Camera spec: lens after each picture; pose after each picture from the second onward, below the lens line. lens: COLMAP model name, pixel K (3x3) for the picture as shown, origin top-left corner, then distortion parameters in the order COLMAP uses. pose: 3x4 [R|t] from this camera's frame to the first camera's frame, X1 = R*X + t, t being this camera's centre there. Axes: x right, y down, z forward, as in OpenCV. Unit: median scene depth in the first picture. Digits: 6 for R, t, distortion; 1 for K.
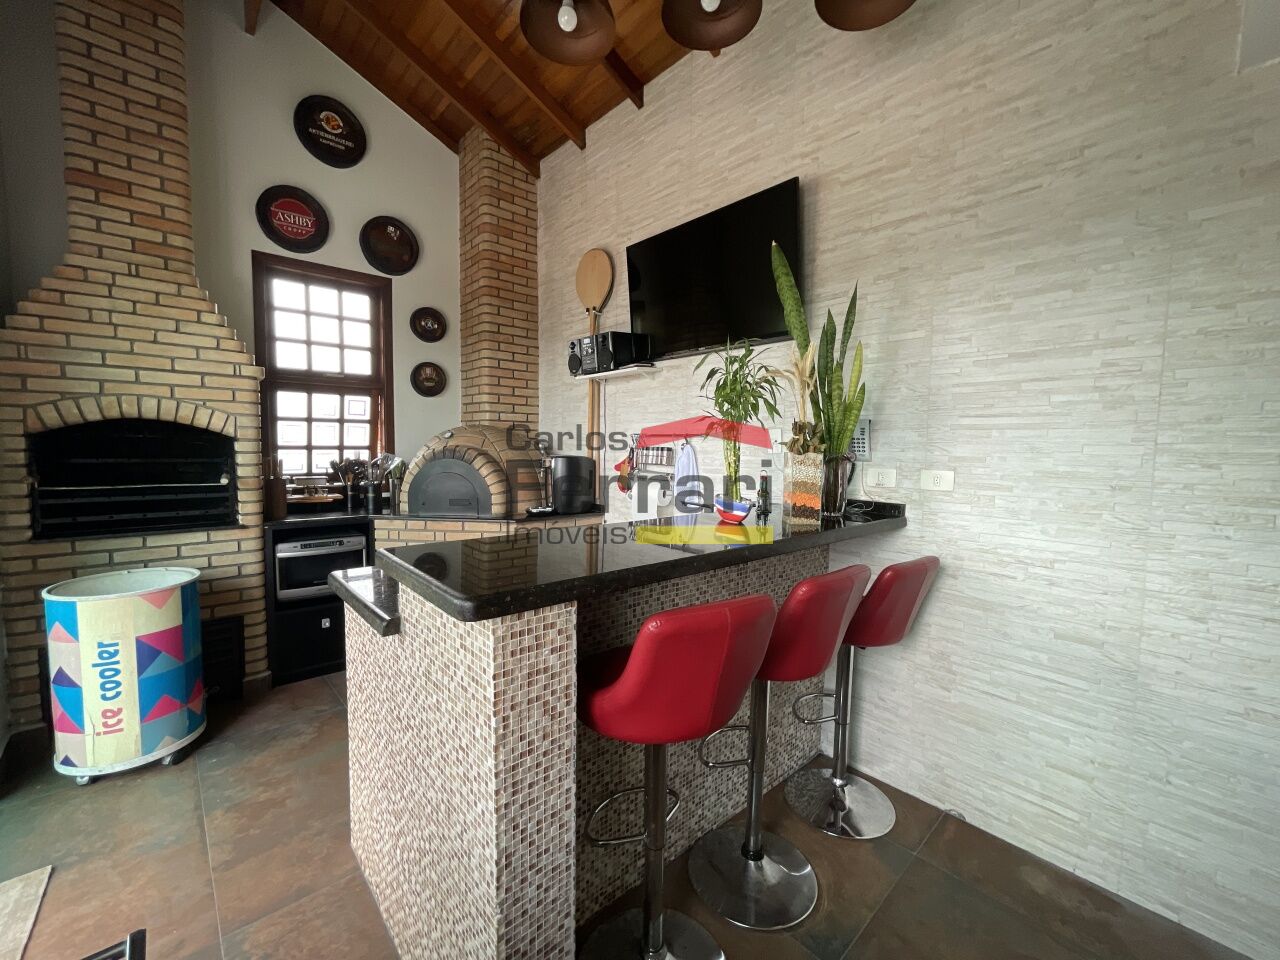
lens RADIAL K [[518.4, 0, 642.2], [0, 518.4, 479.5], [0, 0, 1]] dist [-0.003440, 0.001270]
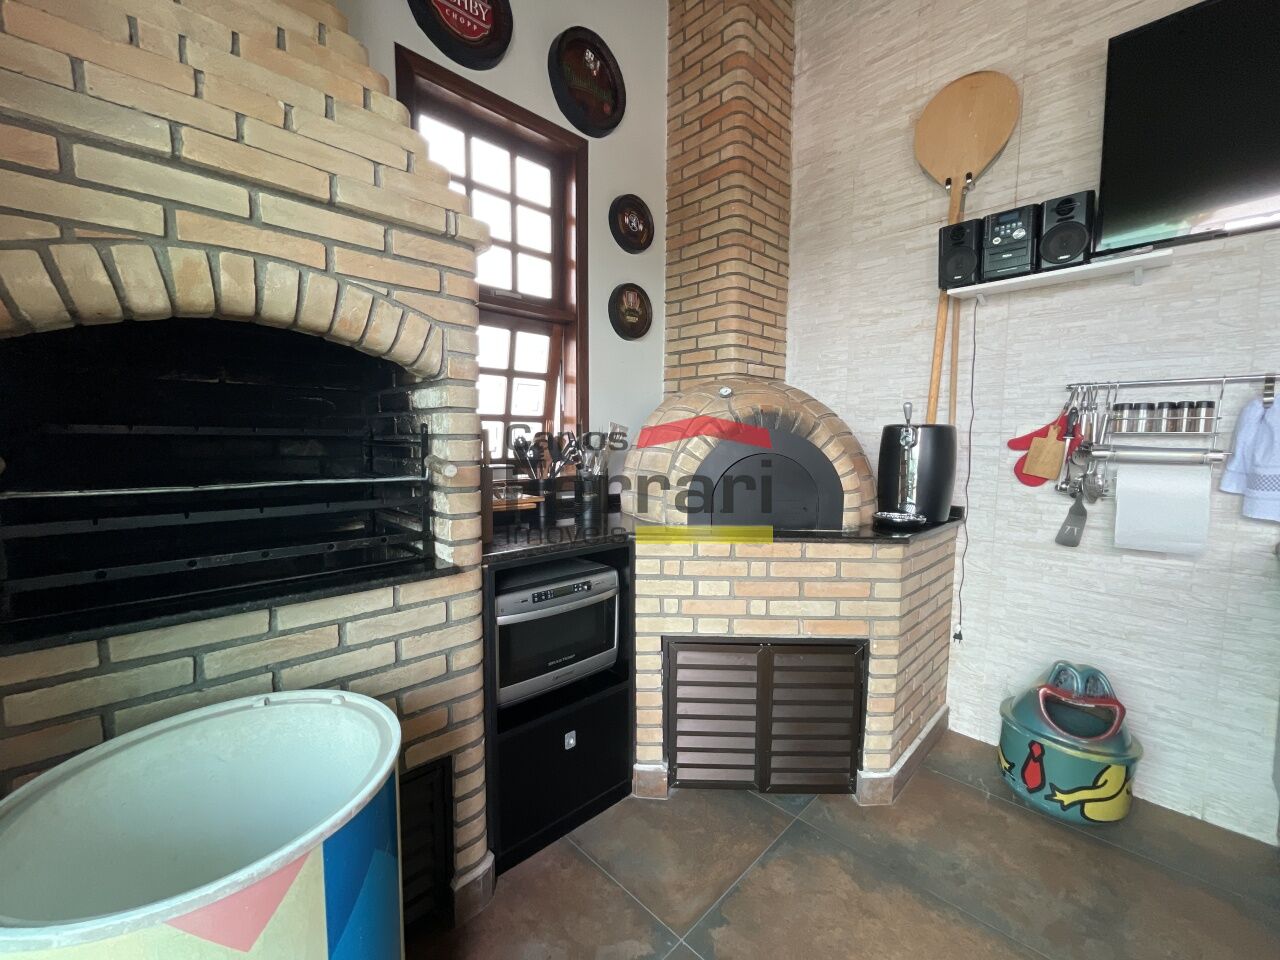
lens RADIAL K [[518.4, 0, 638.5], [0, 518.4, 477.8], [0, 0, 1]] dist [-0.003440, 0.001270]
pose [[0.998792, -0.013412, 0.047278, -0.580068], [0.012992, 0.999873, 0.009181, 0.006093], [-0.047395, -0.008555, 0.998840, 0.486219]]
